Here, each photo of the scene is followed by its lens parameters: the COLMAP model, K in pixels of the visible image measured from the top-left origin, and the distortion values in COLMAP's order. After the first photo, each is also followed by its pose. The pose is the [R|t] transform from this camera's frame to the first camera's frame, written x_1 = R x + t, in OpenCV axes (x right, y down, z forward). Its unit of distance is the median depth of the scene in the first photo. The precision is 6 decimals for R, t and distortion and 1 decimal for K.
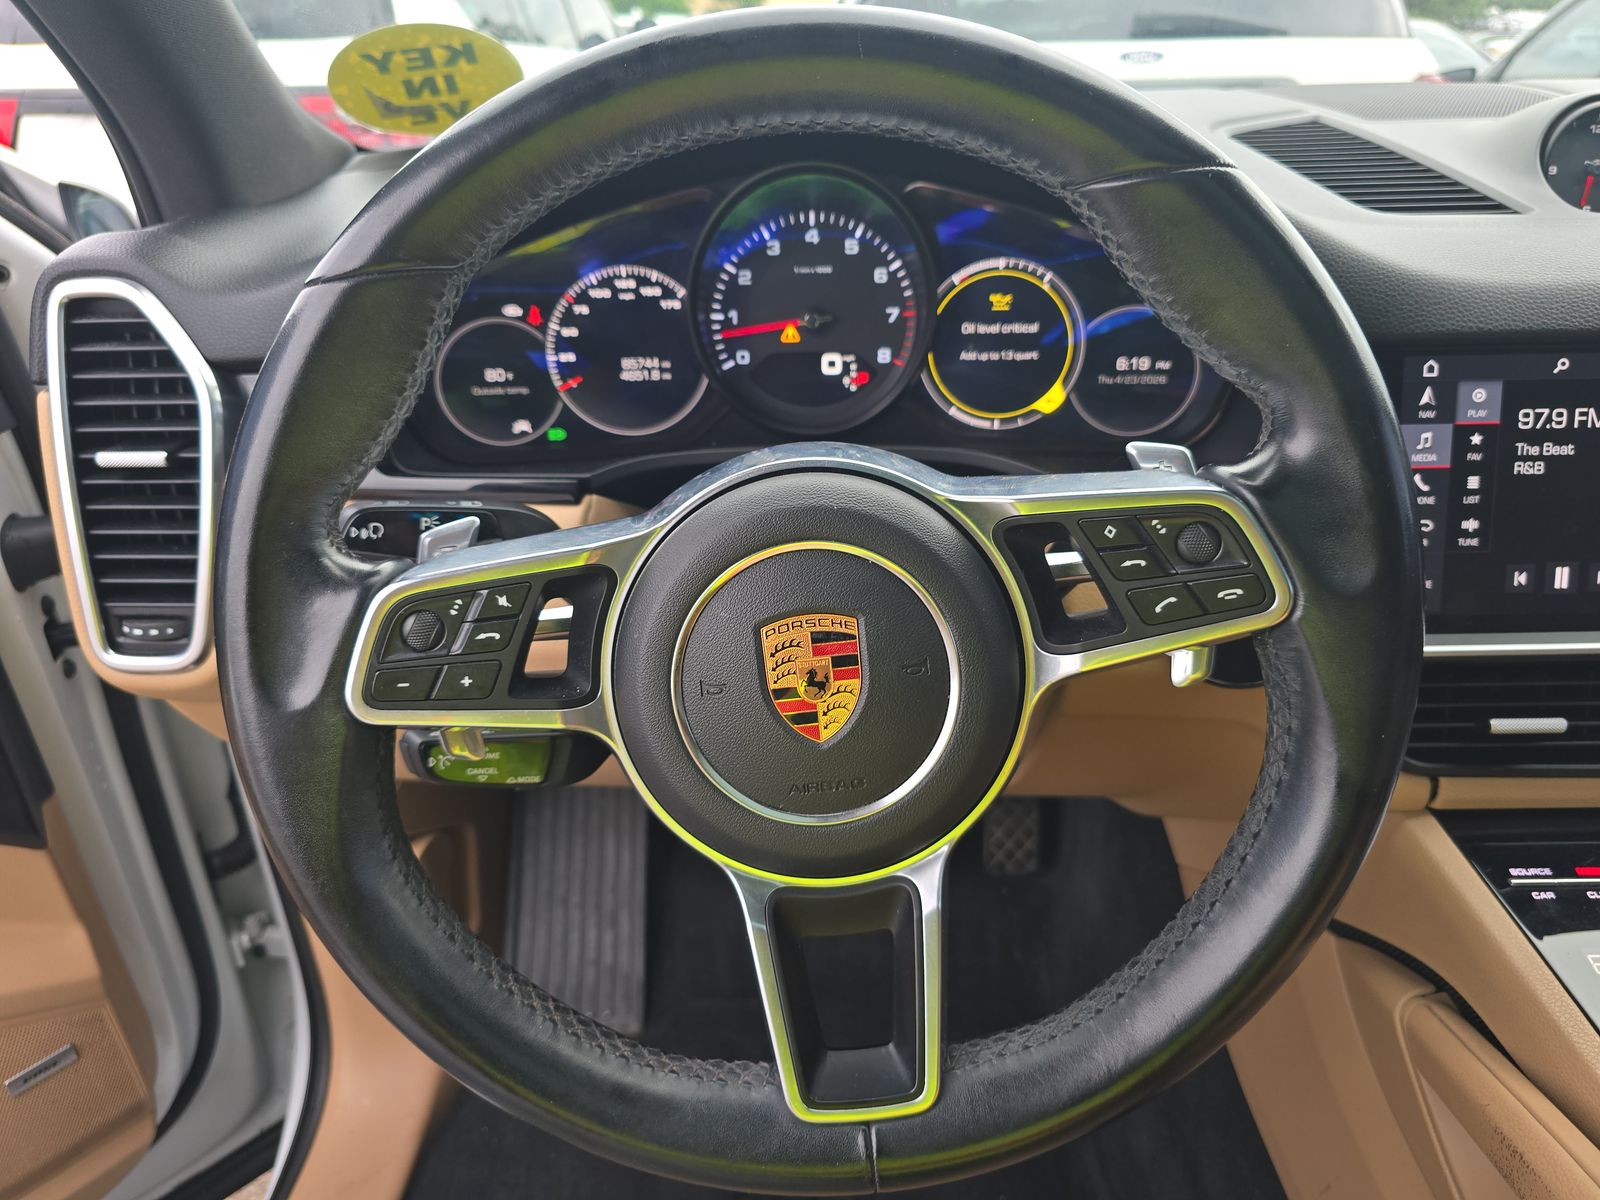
lens RADIAL K [[1066.6, 0, 800.0], [0, 1066.6, 600.0], [0, 0, 1]] dist [0.005691, -0.031085]
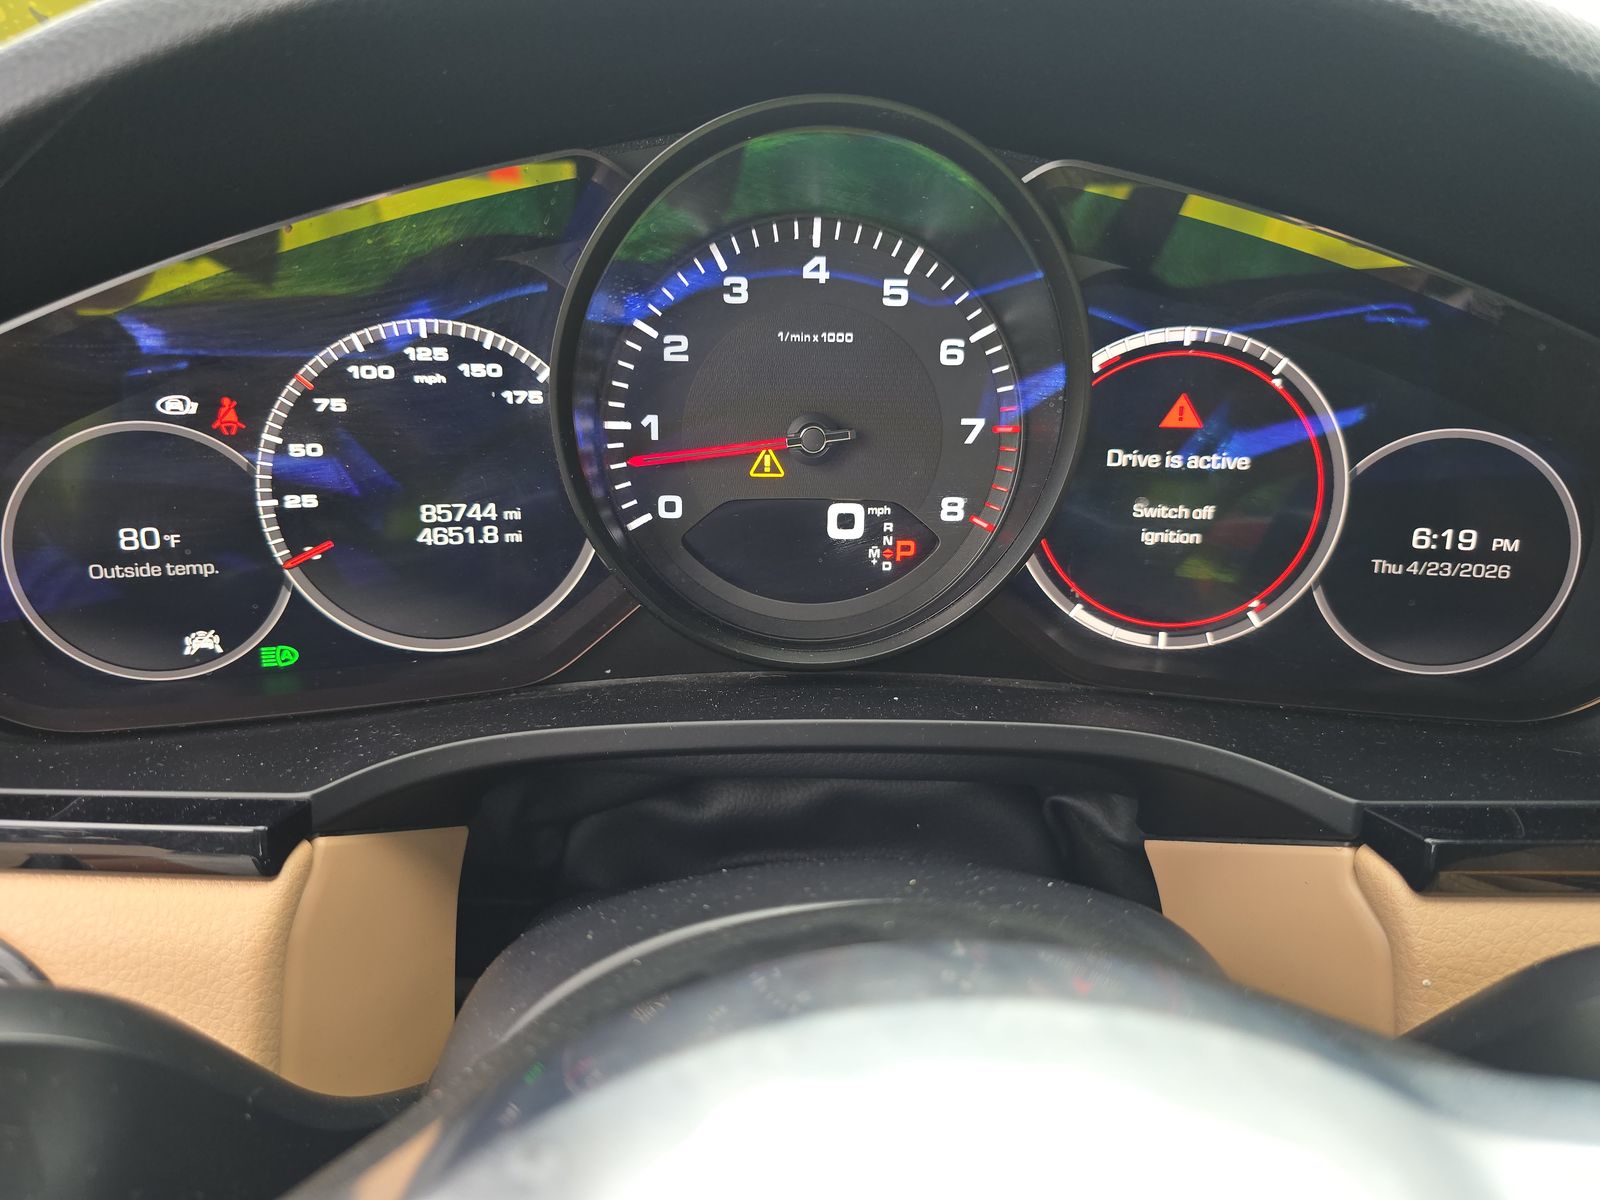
lens RADIAL K [[1133.1, 0, 800.0], [0, 1133.1, 600.0], [0, 0, 1]] dist [0.003469, -0.032936]
pose [[0.997021, 0.011452, 0.076270, -0.033477], [-0.007059, 0.998314, -0.057616, -0.158986], [-0.076801, 0.056906, 0.995421, 0.490012]]
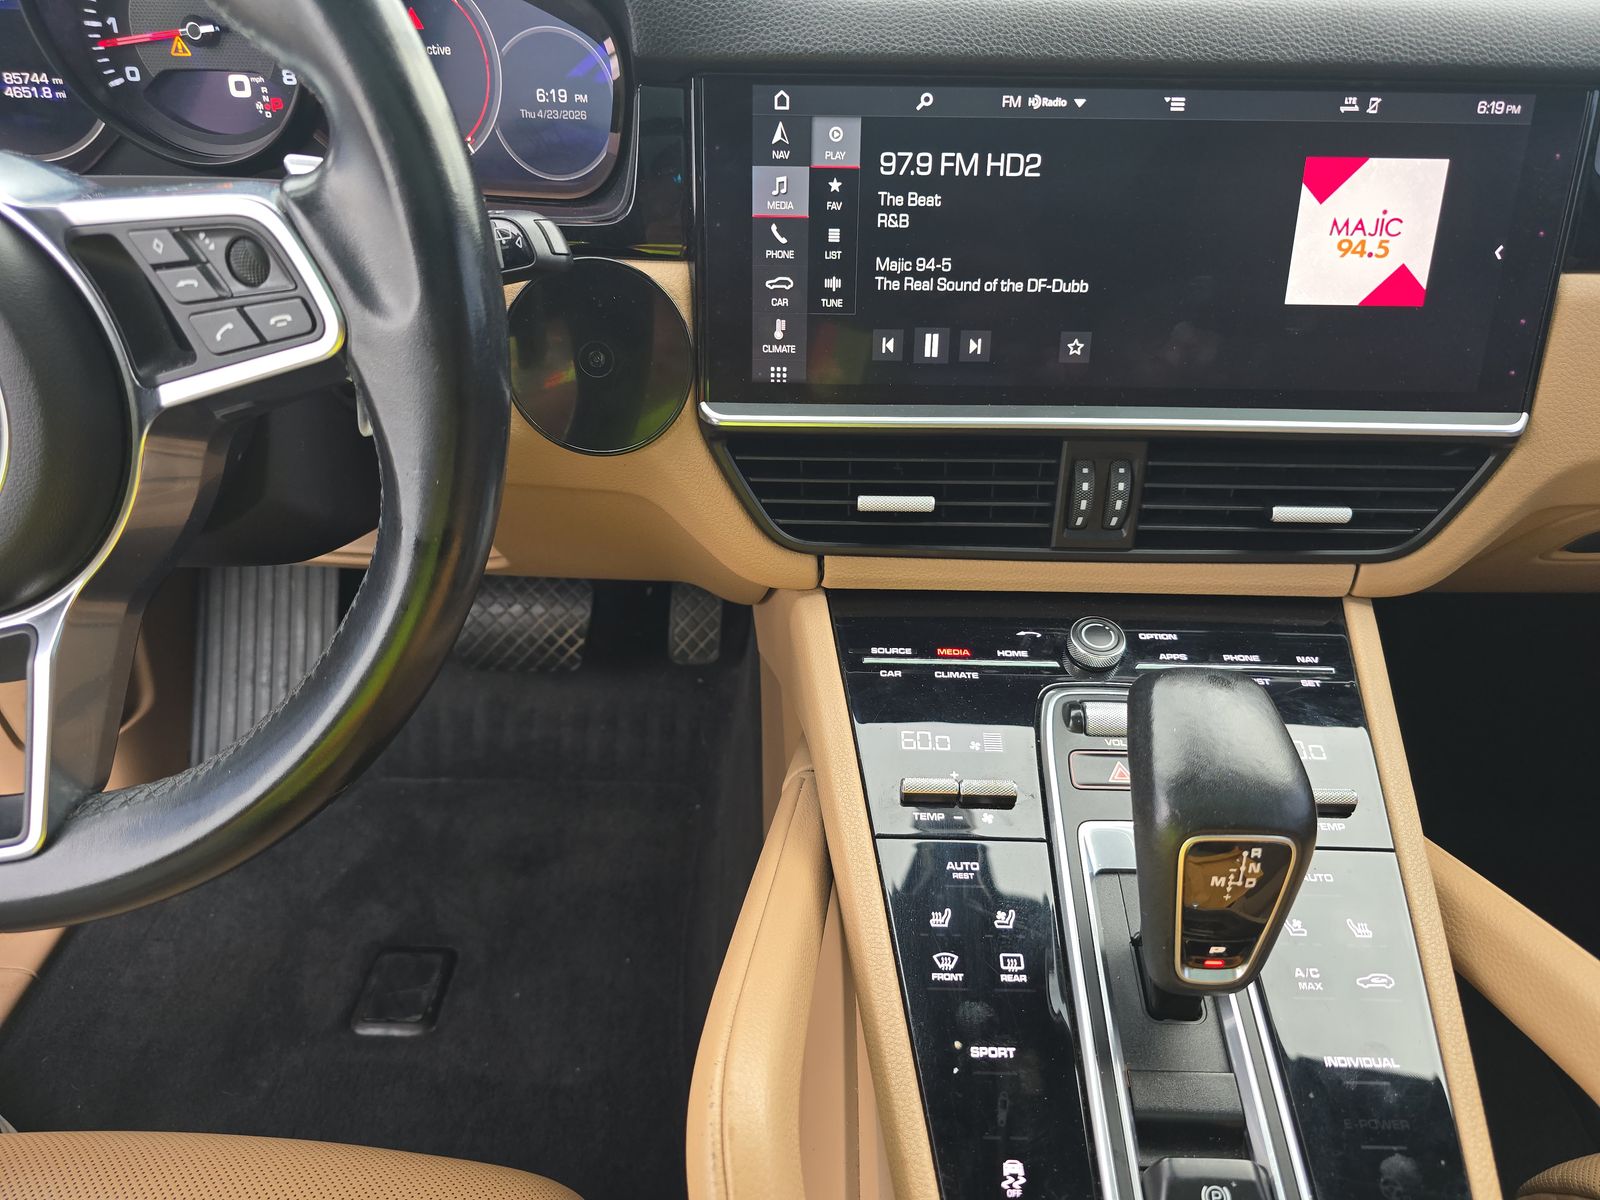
lens RADIAL K [[1060.6, 0, 800.0], [0, 1060.6, 600.0], [0, 0, 1]] dist [0.005462, -0.016762]
pose [[0.999080, 0.025794, 0.034263, 0.500527], [-0.031439, 0.983880, 0.176044, 0.033969], [-0.029170, -0.176959, 0.983786, 0.035270]]
